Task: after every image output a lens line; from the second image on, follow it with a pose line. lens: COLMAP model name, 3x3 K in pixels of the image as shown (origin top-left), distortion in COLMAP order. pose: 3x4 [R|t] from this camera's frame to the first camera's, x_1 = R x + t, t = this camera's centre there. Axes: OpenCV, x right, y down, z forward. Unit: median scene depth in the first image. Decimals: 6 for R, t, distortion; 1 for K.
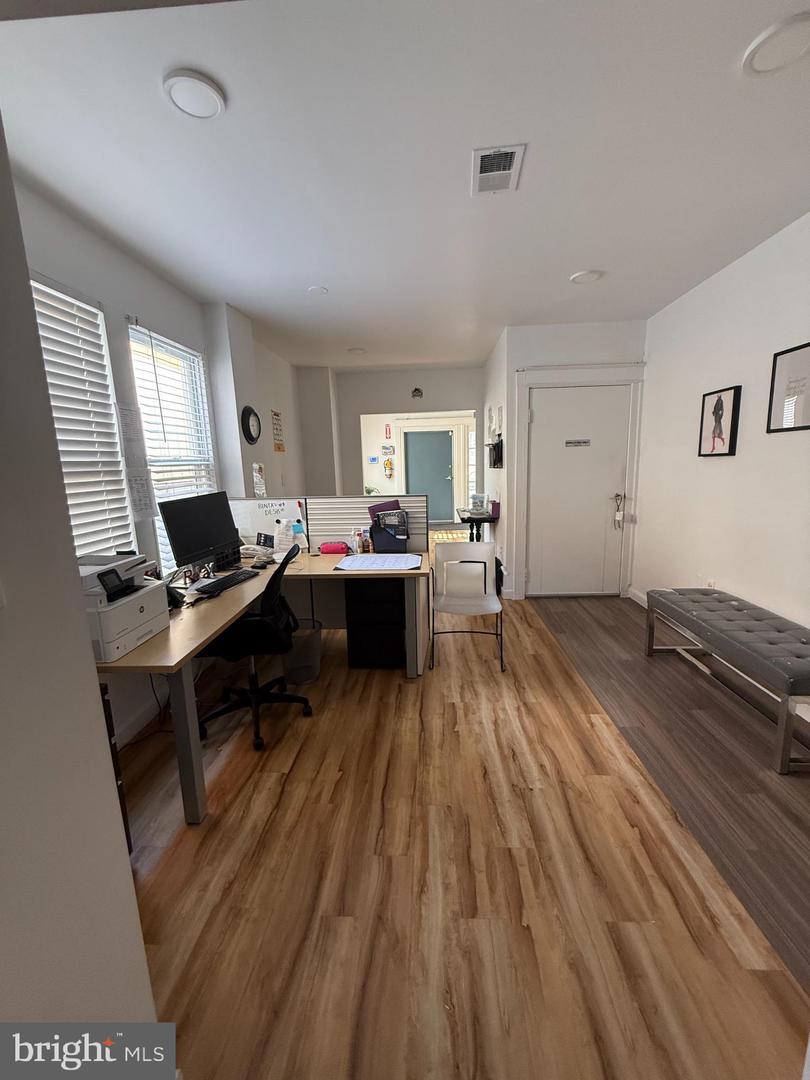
lens RADIAL K [[432.8, 0, 406.0], [0, 432.8, 537.6], [0, 0, 1]] dist [0.000105, 0.000291]
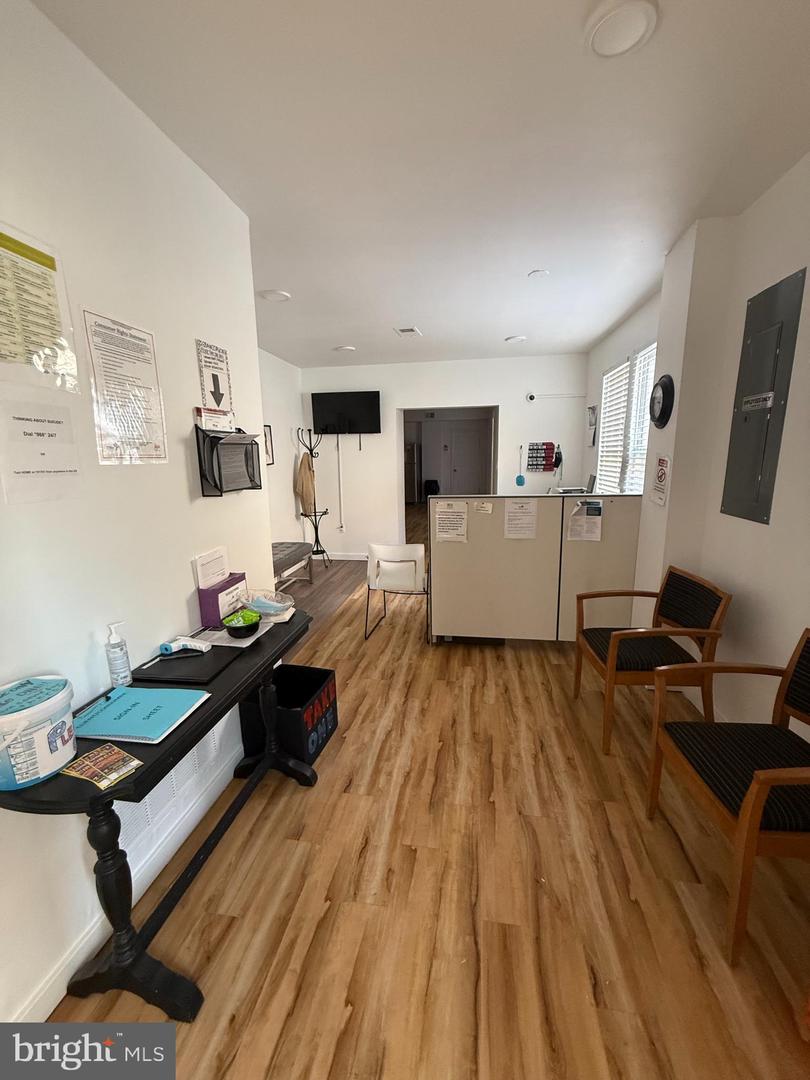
lens RADIAL K [[432.8, 0, 407.4], [0, 432.8, 540.1], [0, 0, 1]] dist [0.000105, 0.000291]
pose [[-0.993177, 0.030369, 0.112595, -0.010893], [0.068696, 0.932558, 0.354424, -0.432574], [-0.094238, 0.359740, -0.928281, 2.389796]]
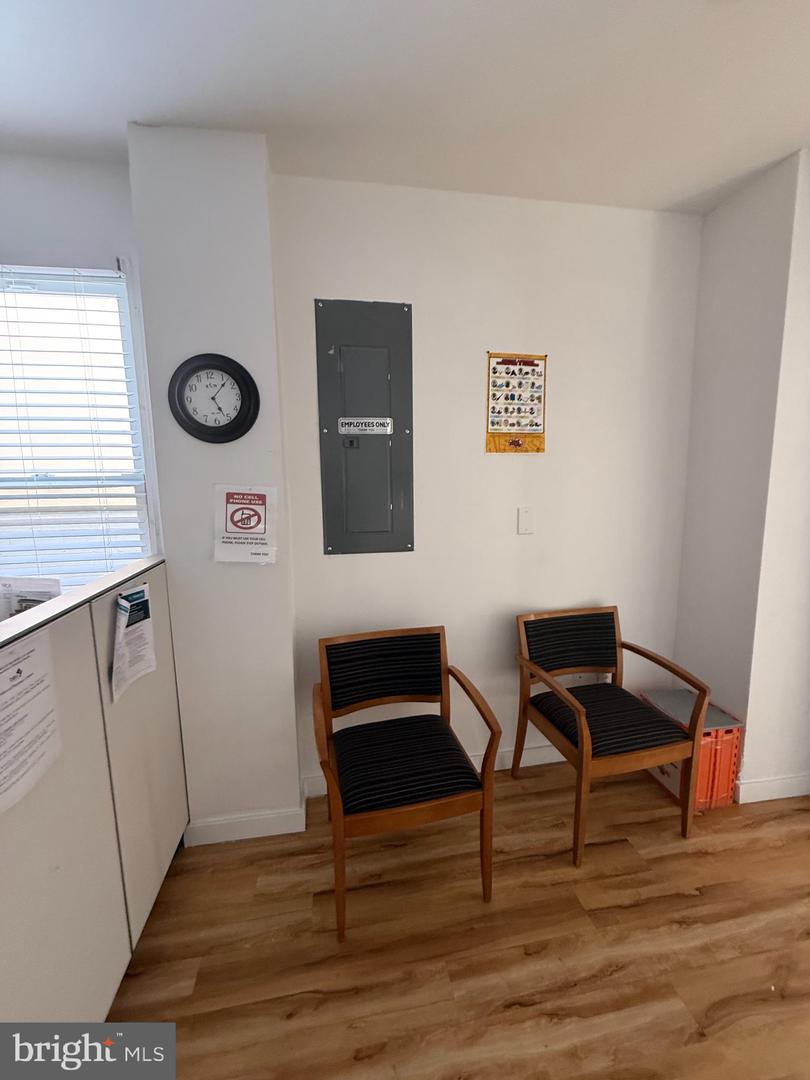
lens RADIAL K [[432.8, 0, 402.6], [0, 432.8, 540.0], [0, 0, 1]] dist [0.000105, 0.000291]
pose [[0.226852, 0.169529, -0.959061, 0.163247], [-0.160246, 0.977810, 0.134939, -0.272737], [0.960656, 0.123075, 0.248985, 1.453919]]
